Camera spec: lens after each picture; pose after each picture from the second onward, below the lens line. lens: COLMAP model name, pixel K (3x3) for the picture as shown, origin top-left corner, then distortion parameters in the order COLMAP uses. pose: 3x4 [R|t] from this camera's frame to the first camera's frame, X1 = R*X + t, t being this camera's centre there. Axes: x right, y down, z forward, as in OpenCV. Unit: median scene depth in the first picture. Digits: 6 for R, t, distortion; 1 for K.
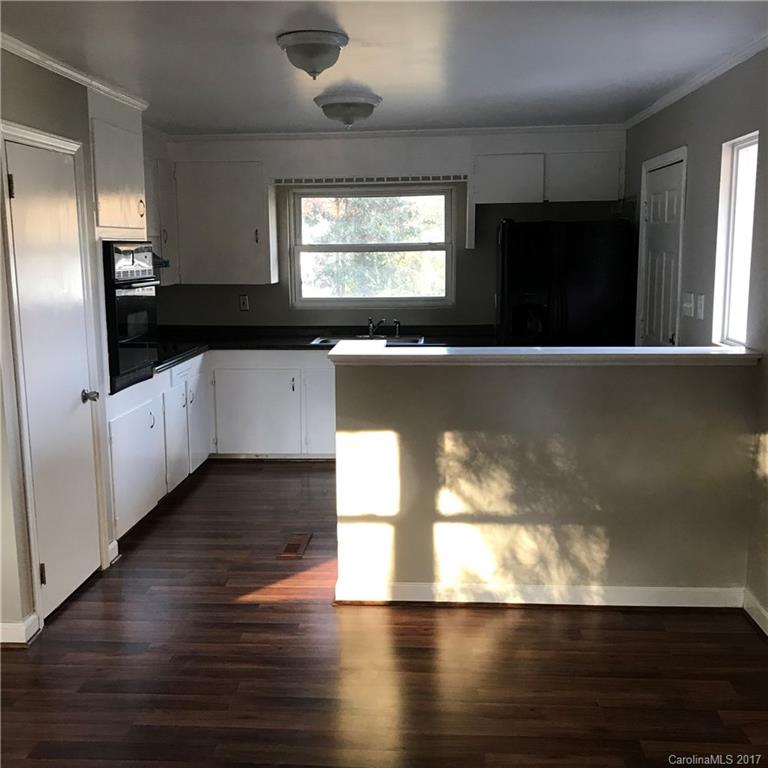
lens RADIAL K [[838.4, 0, 378.9], [0, 838.4, 381.7], [0, 0, 1]] dist [0.040175, -0.055137]
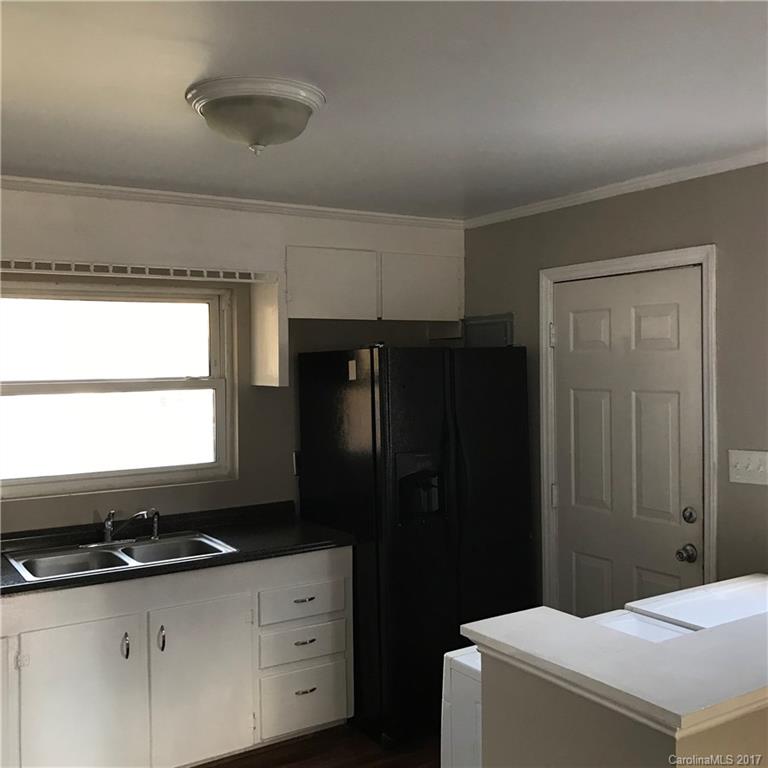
lens RADIAL K [[838.4, 0, 378.9], [0, 838.4, 381.7], [0, 0, 1]] dist [0.040175, -0.055137]
pose [[0.808010, -0.007657, 0.589120, -0.206887], [0.097340, 0.987909, -0.120667, -0.078526], [-0.581073, 0.154845, 0.798985, 0.450576]]
